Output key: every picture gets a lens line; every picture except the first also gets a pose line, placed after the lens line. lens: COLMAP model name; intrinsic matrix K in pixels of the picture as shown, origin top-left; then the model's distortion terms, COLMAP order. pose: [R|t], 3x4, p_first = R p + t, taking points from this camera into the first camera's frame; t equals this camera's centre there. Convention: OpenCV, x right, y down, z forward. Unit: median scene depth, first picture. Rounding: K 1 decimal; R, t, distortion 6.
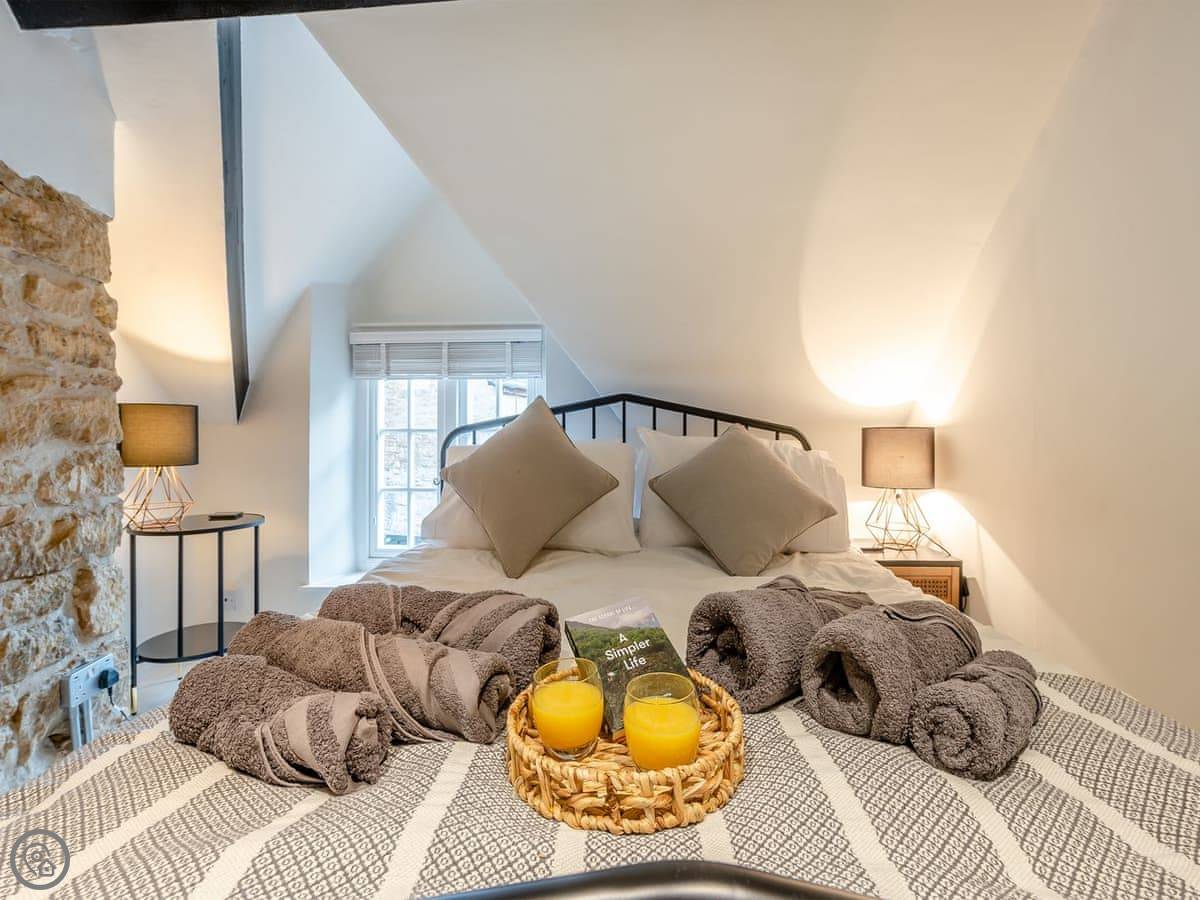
lens RADIAL K [[555.3, 0, 559.7], [0, 555.3, 447.2], [0, 0, 1]] dist [-0.000645, -0.000417]
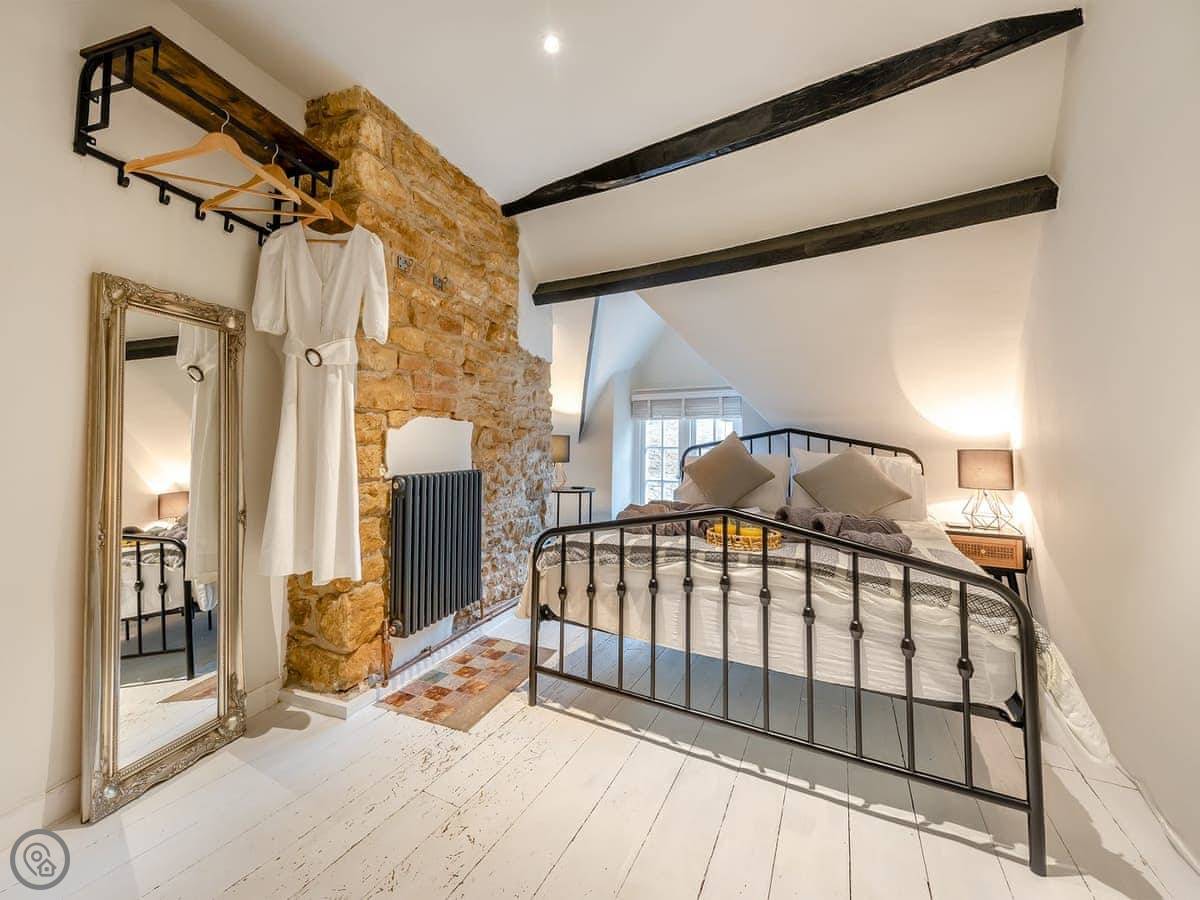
lens RADIAL K [[555.5, 0, 525.9], [0, 555.5, 431.4], [0, 0, 1]] dist [0.004713, -0.000336]
pose [[0.896508, -0.001160, -0.443026, 0.173808], [-0.023613, 0.998450, -0.050398, 0.024356], [0.442398, 0.055643, 0.895091, -1.084160]]
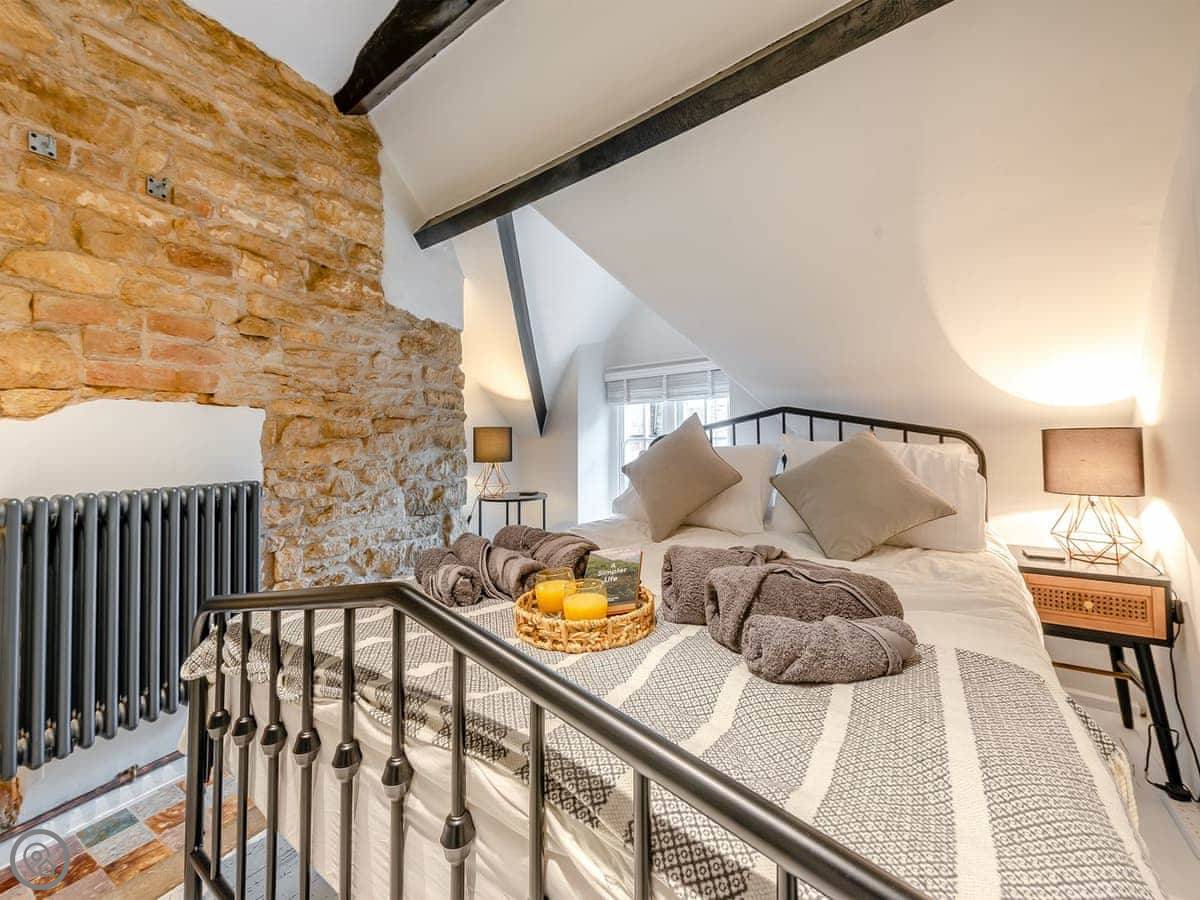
lens RADIAL K [[480.8, 0, 613.6], [0, 480.8, 440.9], [0, 0, 1]] dist [0.000435, -0.000284]
pose [[0.853462, -0.014278, -0.520959, 0.399480], [0.000814, 0.999660, -0.026065, 0.006425], [0.521154, 0.021822, 0.853184, -0.100588]]
